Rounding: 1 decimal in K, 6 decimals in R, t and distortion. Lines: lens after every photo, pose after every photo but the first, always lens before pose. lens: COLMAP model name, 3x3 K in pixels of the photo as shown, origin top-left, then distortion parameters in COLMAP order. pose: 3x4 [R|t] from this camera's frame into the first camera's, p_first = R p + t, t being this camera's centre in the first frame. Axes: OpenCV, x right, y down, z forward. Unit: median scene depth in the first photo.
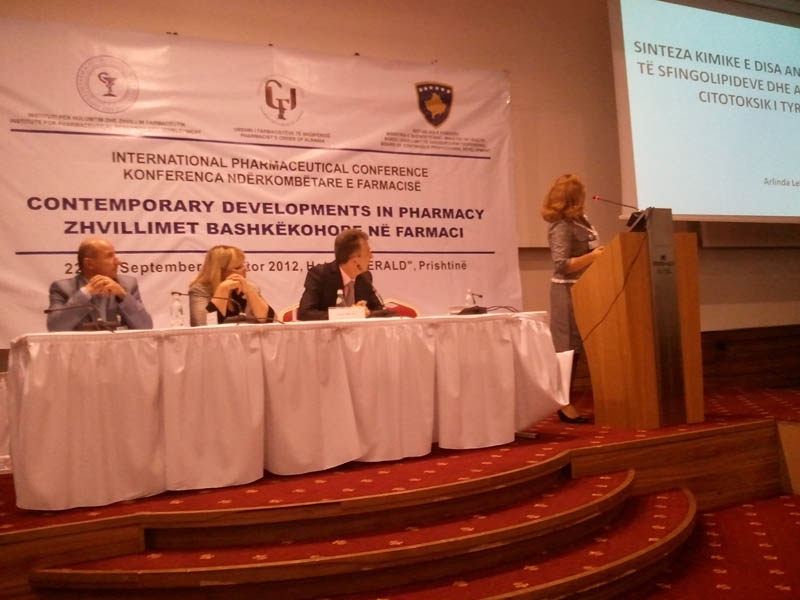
lens RADIAL K [[855.1, 0, 417.1], [0, 855.1, 311.5], [0, 0, 1]] dist [-0.006920, 0.000000]
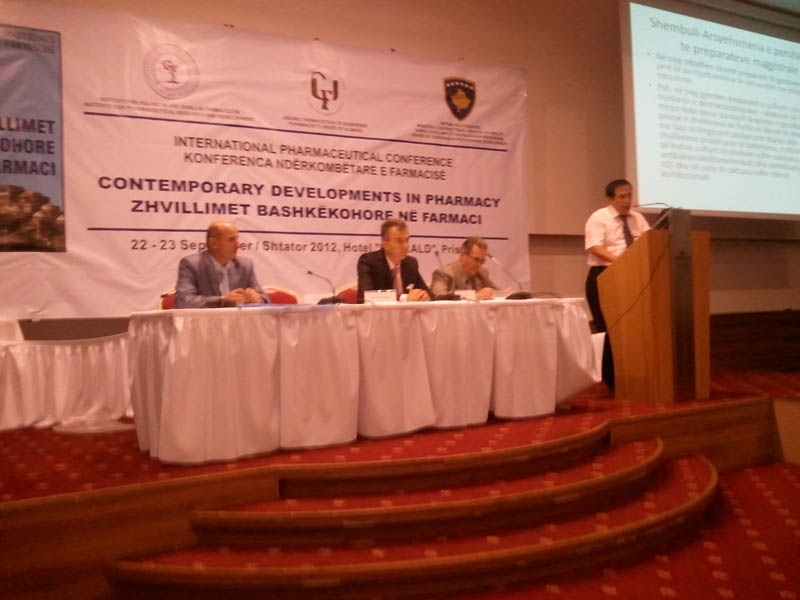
lens RADIAL K [[855.1, 0, 411.1], [0, 855.1, 320.0], [0, 0, 1]] dist [-0.006920, 0.000000]
pose [[0.997784, 0.026642, 0.060973, -0.109307], [-0.029238, 0.998685, 0.042101, -0.009519], [-0.059771, -0.043790, 0.997251, -0.088306]]
